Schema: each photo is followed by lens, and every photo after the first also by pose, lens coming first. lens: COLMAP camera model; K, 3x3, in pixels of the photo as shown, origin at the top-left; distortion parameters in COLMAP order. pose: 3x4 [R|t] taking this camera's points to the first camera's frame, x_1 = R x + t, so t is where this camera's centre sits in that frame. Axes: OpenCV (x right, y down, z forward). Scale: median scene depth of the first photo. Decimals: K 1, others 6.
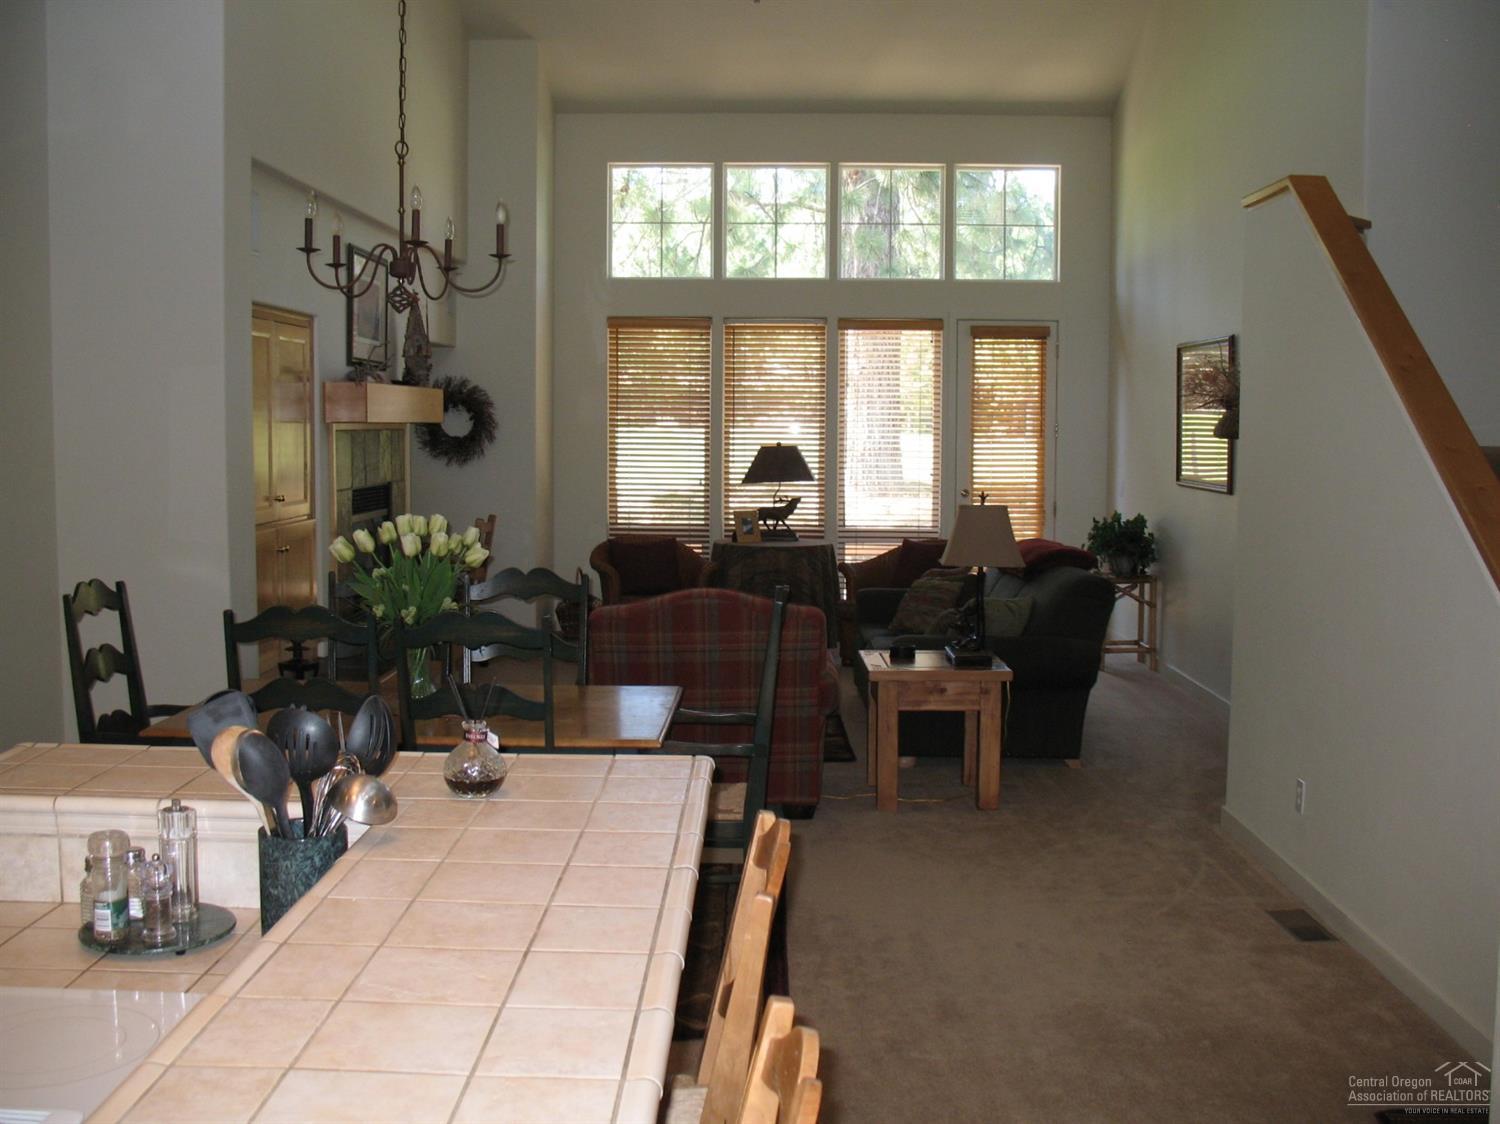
lens RADIAL K [[1547.4, 0, 750.0], [0, 1547.4, 562.0], [0, 0, 1]] dist [-0.192033, 0.232794]
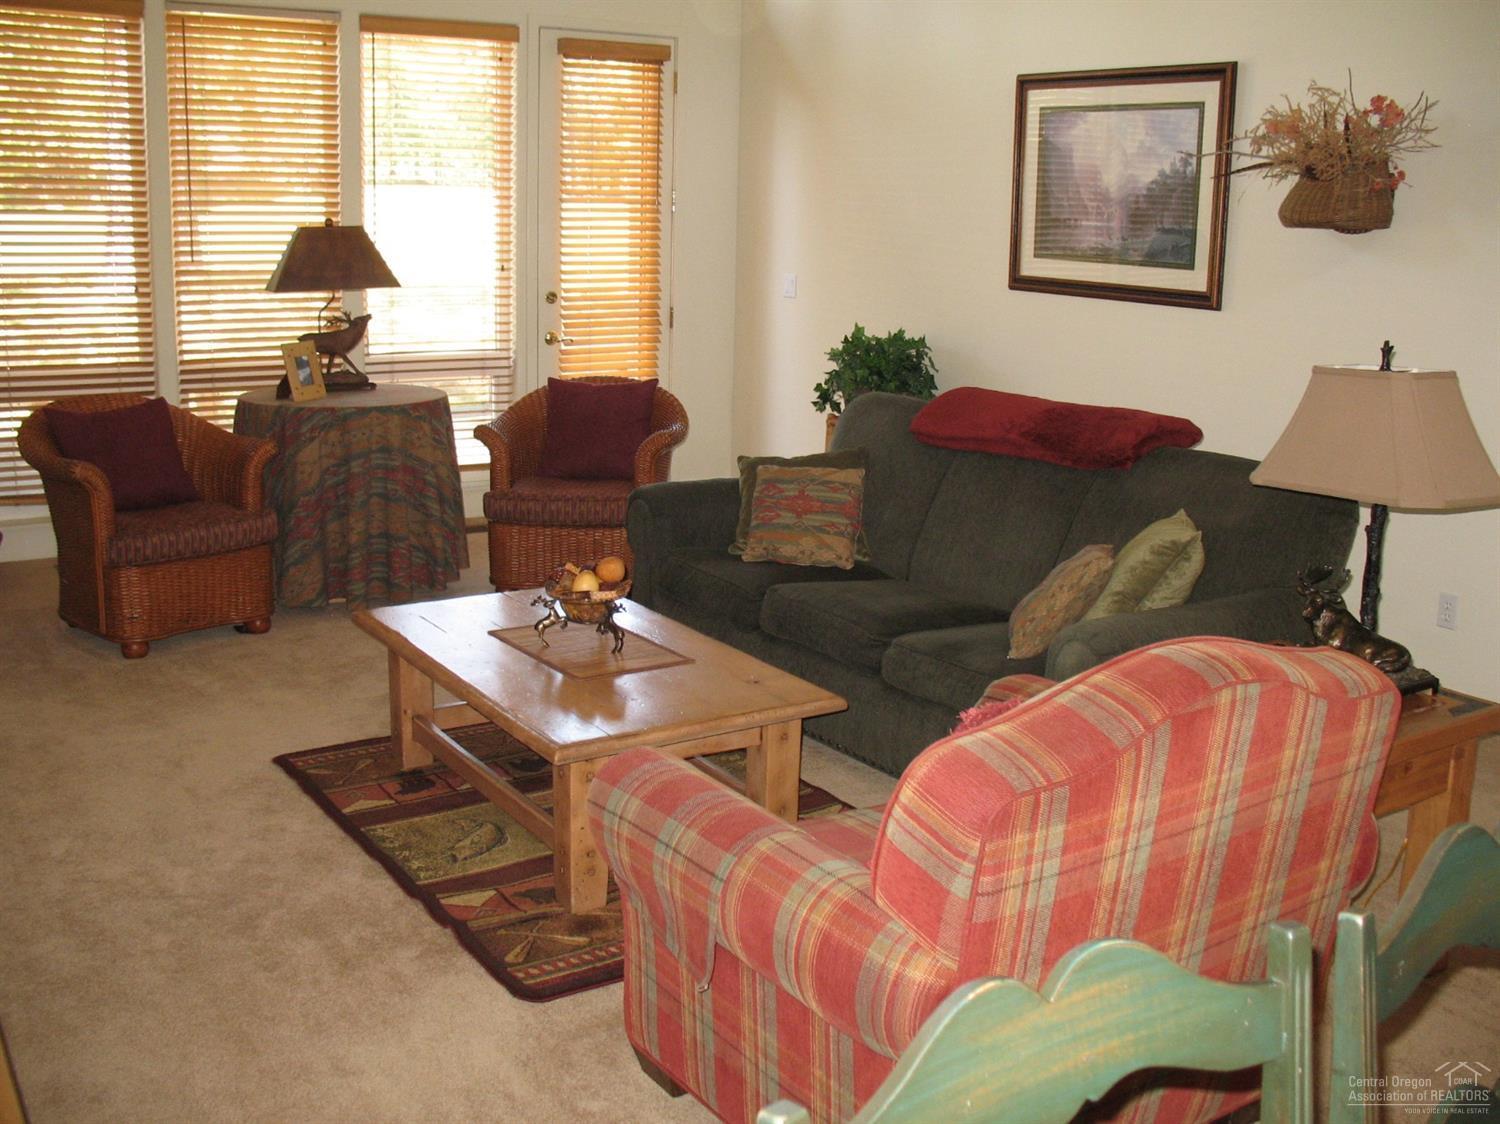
lens RADIAL K [[1547.4, 0, 750.0], [0, 1547.4, 562.0], [0, 0, 1]] dist [-0.192033, 0.232794]
pose [[0.831949, -0.111964, 0.543438, -0.160792], [0.032146, 0.987510, 0.154243, -0.031608], [-0.553920, -0.110853, 0.825157, 0.406975]]
